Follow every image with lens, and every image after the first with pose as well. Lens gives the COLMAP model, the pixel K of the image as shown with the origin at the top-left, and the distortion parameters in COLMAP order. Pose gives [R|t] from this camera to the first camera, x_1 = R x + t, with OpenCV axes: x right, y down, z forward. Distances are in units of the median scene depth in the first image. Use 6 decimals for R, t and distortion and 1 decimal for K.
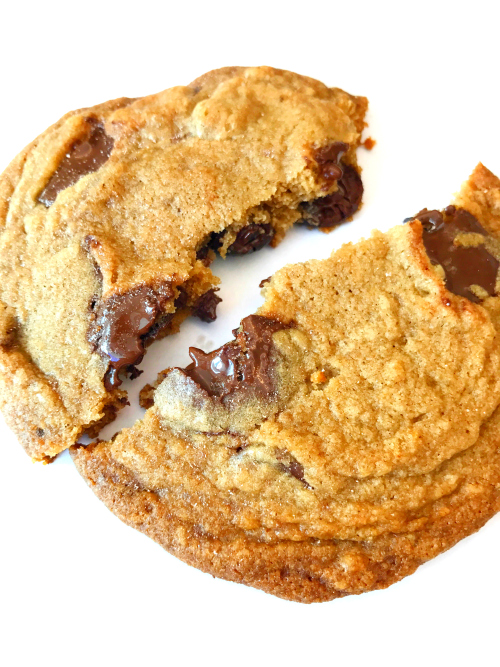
lens RADIAL K [[538.3, 0, 248.7], [0, 538.3, 333.4], [0, 0, 1]] dist [-0.050335, -0.005933]
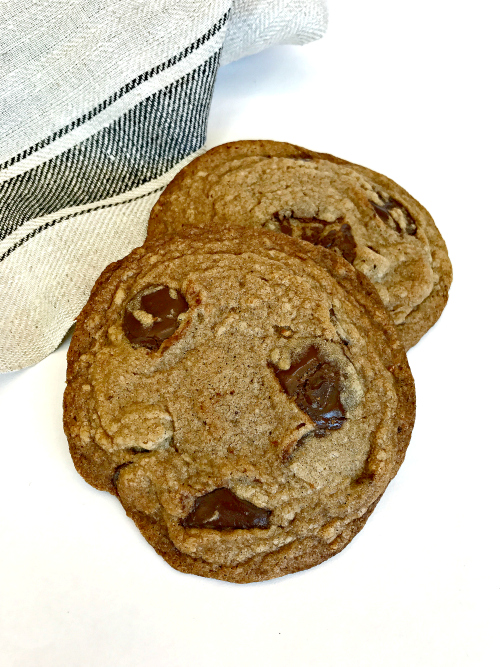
lens RADIAL K [[538.3, 0, 249.6], [0, 538.3, 332.8], [0, 0, 1]] dist [-0.050335, -0.005933]
pose [[-0.658340, -0.724272, 0.204984, -0.142703], [0.696299, -0.482529, 0.531351, -0.895471], [-0.285932, 0.492540, 0.821978, -0.354669]]
